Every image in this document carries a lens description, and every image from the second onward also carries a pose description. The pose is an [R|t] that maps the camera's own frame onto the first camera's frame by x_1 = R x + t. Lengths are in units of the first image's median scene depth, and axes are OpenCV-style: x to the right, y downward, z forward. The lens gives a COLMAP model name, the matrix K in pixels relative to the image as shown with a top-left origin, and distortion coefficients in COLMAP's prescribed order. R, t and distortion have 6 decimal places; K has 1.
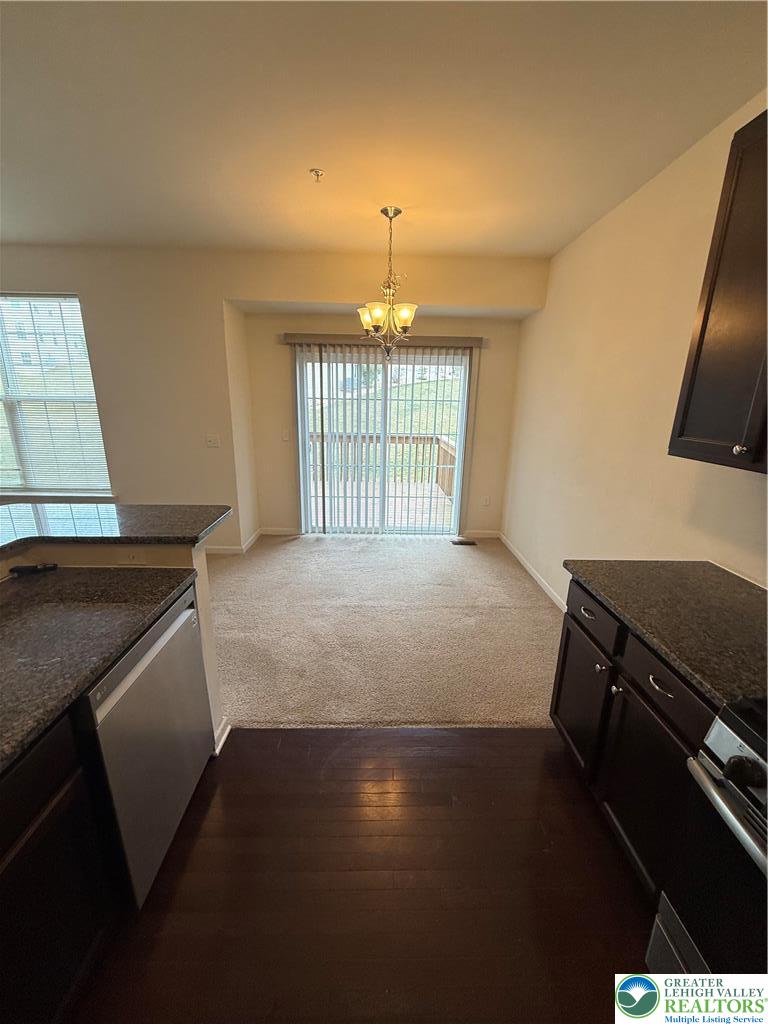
lens RADIAL K [[405.7, 0, 384.3], [0, 405.7, 509.1], [0, 0, 1]] dist [0.000405, 0.000135]
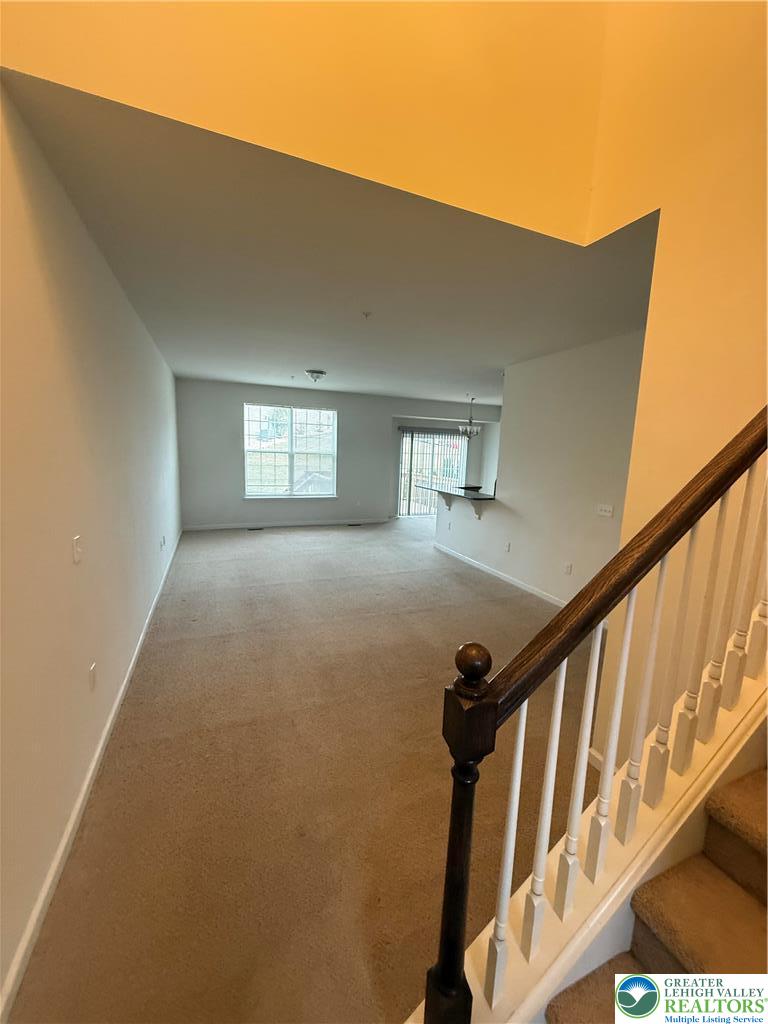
lens RADIAL K [[405.7, 0, 384.3], [0, 405.7, 509.1], [0, 0, 1]] dist [0.000405, 0.000135]
pose [[0.926819, -0.038707, 0.373509, -1.227621], [0.078266, 0.992740, -0.091331, 0.241797], [-0.367262, 0.113881, 0.923119, -1.043983]]
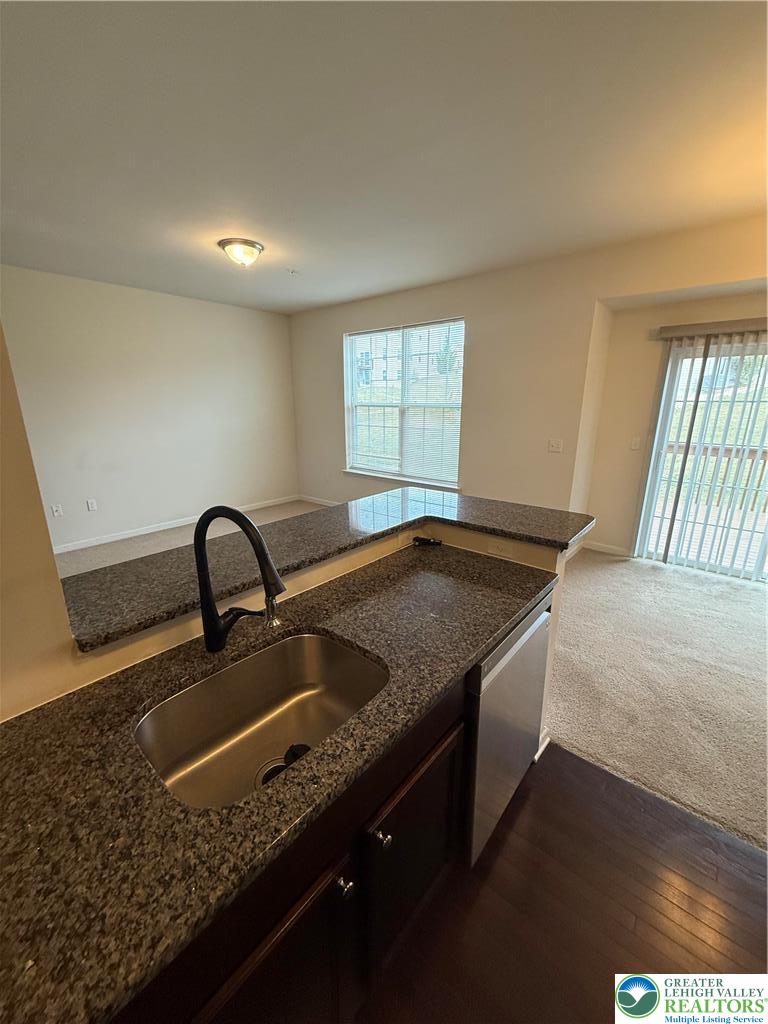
lens RADIAL K [[405.7, 0, 384.3], [0, 405.7, 509.1], [0, 0, 1]] dist [0.000405, 0.000135]
pose [[0.751199, 0.154241, -0.641802, -0.073129], [-0.161106, 0.985753, 0.048335, 0.004500], [0.640113, 0.067089, 0.765346, -0.019355]]
